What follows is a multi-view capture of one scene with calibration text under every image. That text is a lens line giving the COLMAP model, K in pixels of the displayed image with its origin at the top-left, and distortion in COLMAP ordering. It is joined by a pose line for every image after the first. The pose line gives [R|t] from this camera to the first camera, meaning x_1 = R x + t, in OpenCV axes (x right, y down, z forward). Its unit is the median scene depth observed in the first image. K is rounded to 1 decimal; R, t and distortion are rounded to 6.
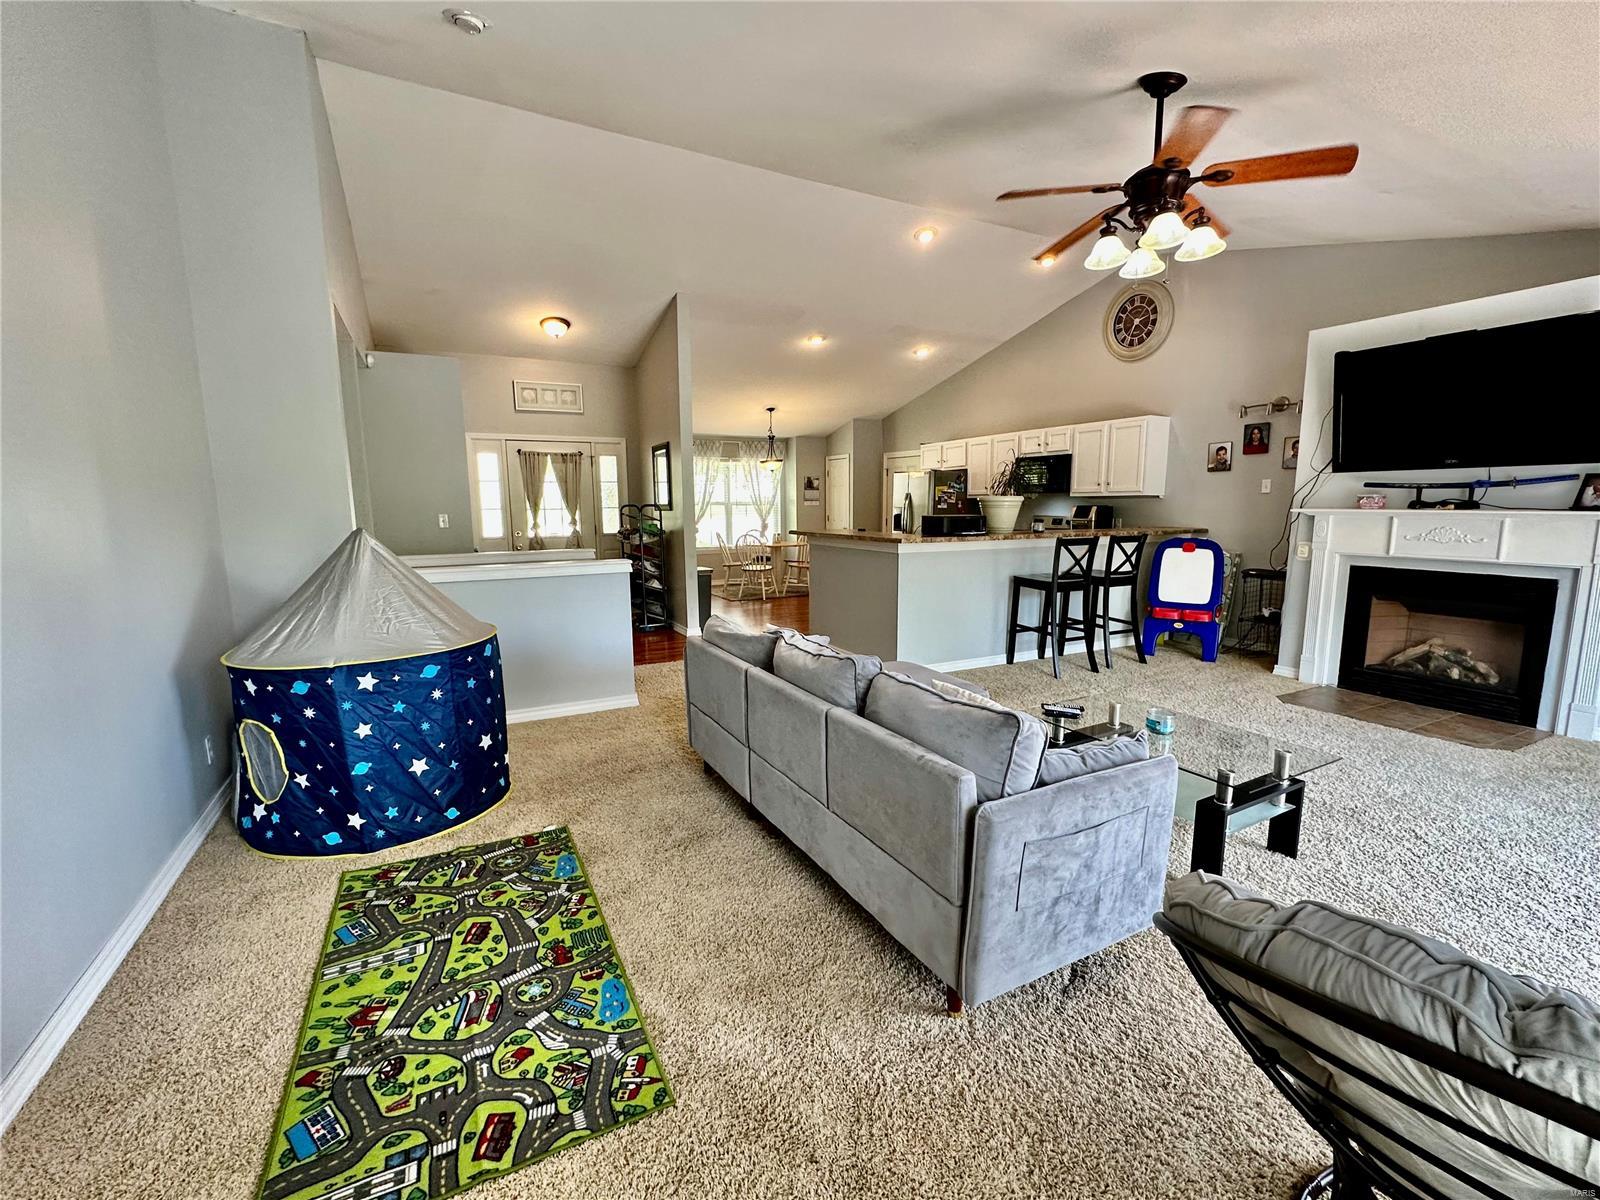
lens RADIAL K [[689.1, 0, 801.1], [0, 689.1, 601.3], [0, 0, 1]] dist [-0.002954, 0.000623]
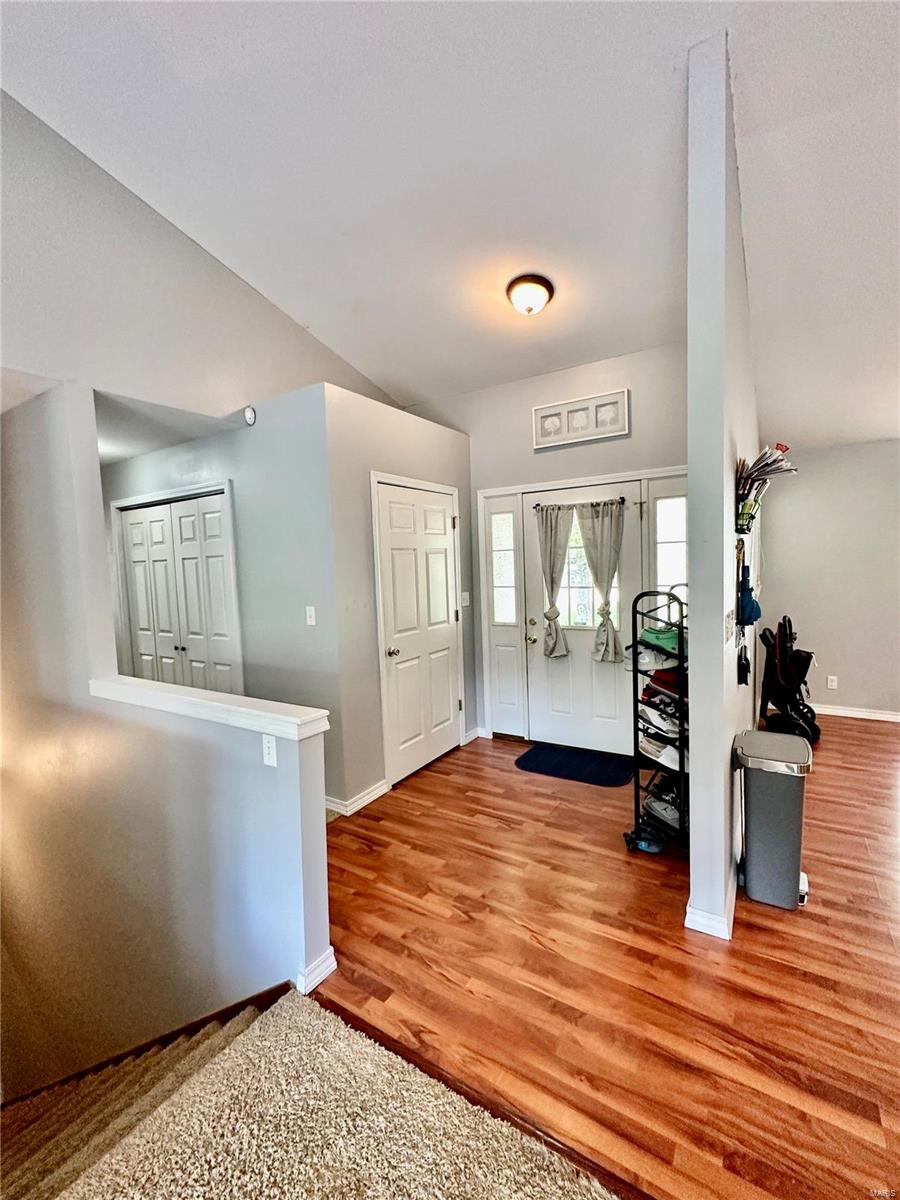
lens RADIAL K [[516.0, 0, 449.4], [0, 516.0, 600.5], [0, 0, 1]] dist [-0.002555, 0.000320]
pose [[0.489892, 0.053341, -0.870150, 0.022345], [-0.094666, 0.995479, 0.007727, -0.160287], [0.866628, 0.078588, 0.492727, 0.913040]]
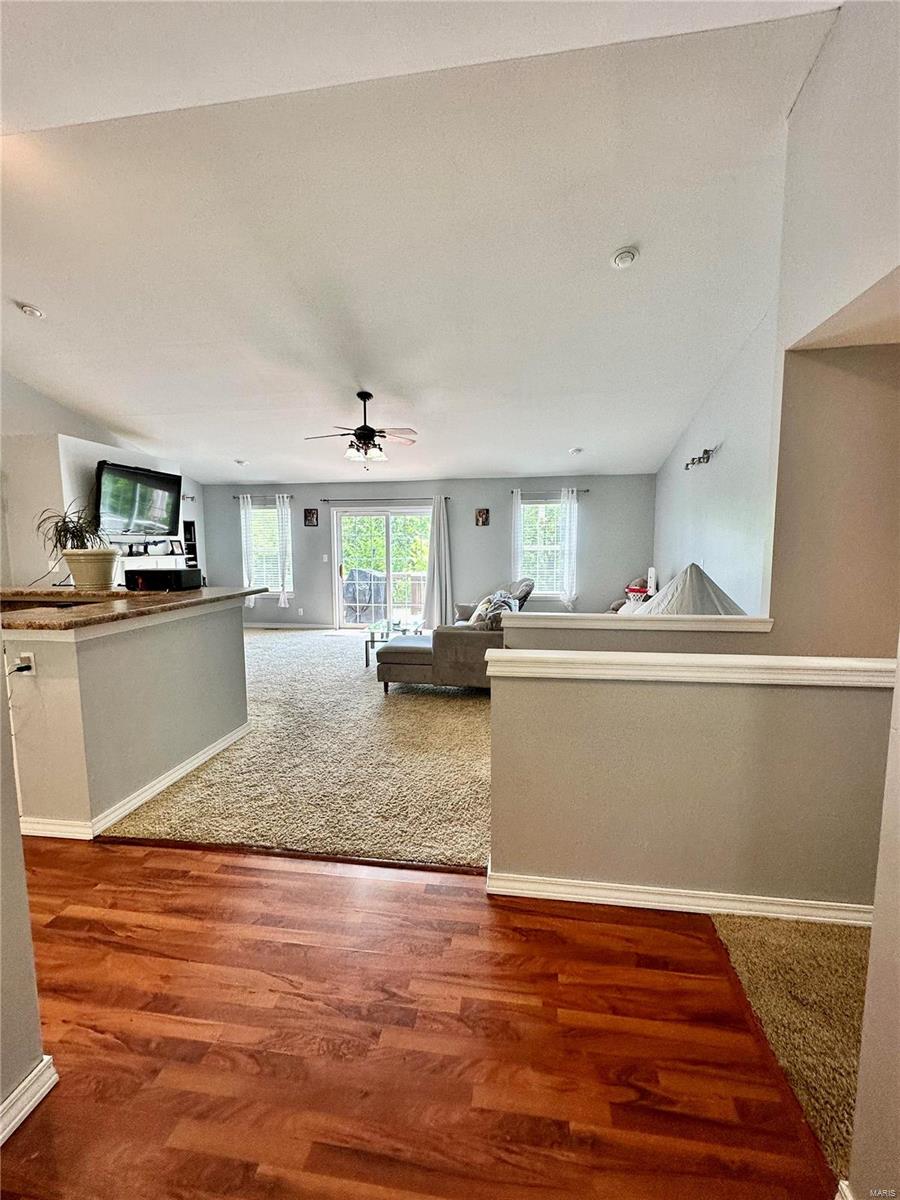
lens RADIAL K [[516.0, 0, 449.4], [0, 516.0, 600.5], [0, 0, 1]] dist [-0.002555, 0.000320]
pose [[-0.806141, -0.053613, 0.589290, -0.497287], [0.096455, 0.970661, 0.220259, -0.195933], [-0.583810, 0.234399, -0.777318, 1.298713]]
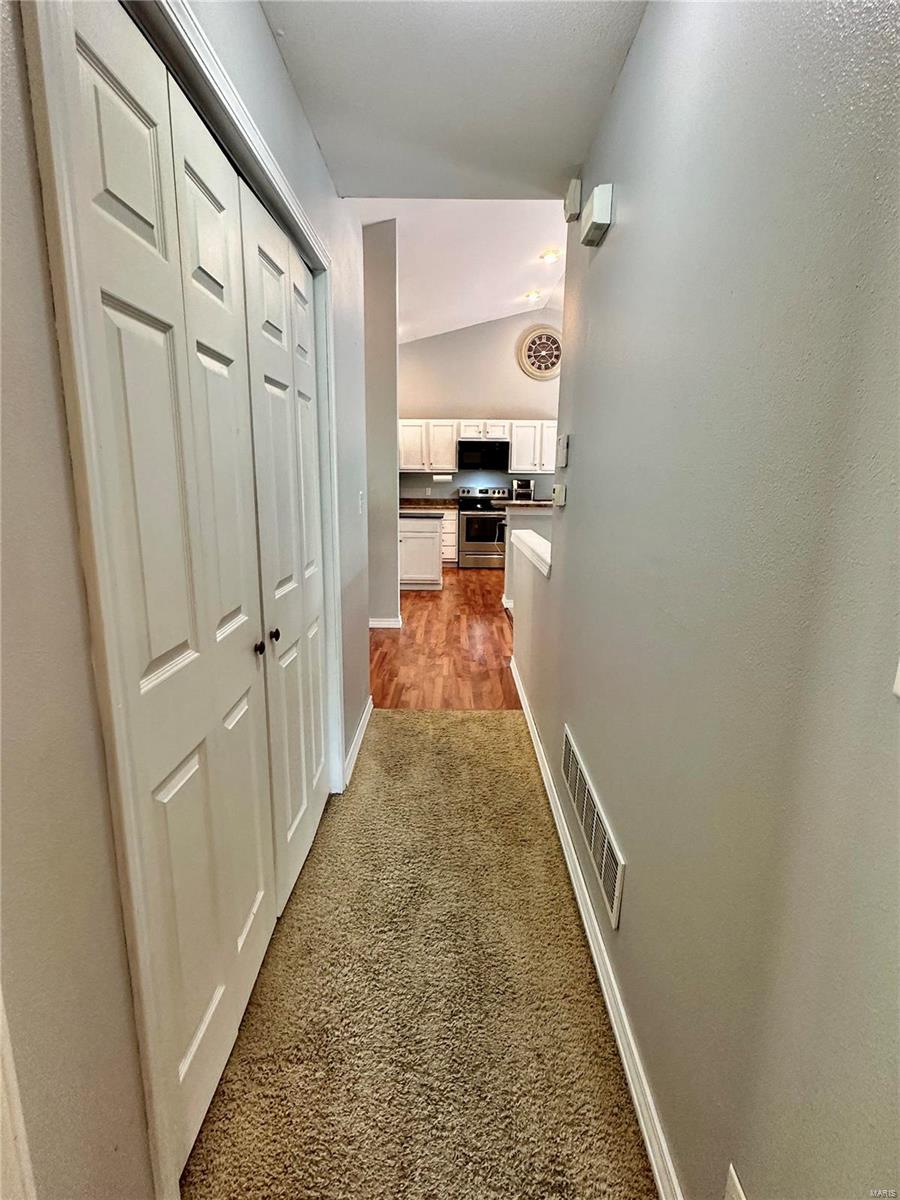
lens RADIAL K [[597.3, 0, 450.1], [0, 597.3, 601.2], [0, 0, 1]] dist [-0.000540, -0.000406]
pose [[0.472606, -0.170958, 0.864533, -1.007370], [0.113149, 0.984655, 0.132858, -0.097722], [-0.873980, 0.035032, 0.484698, 0.726142]]
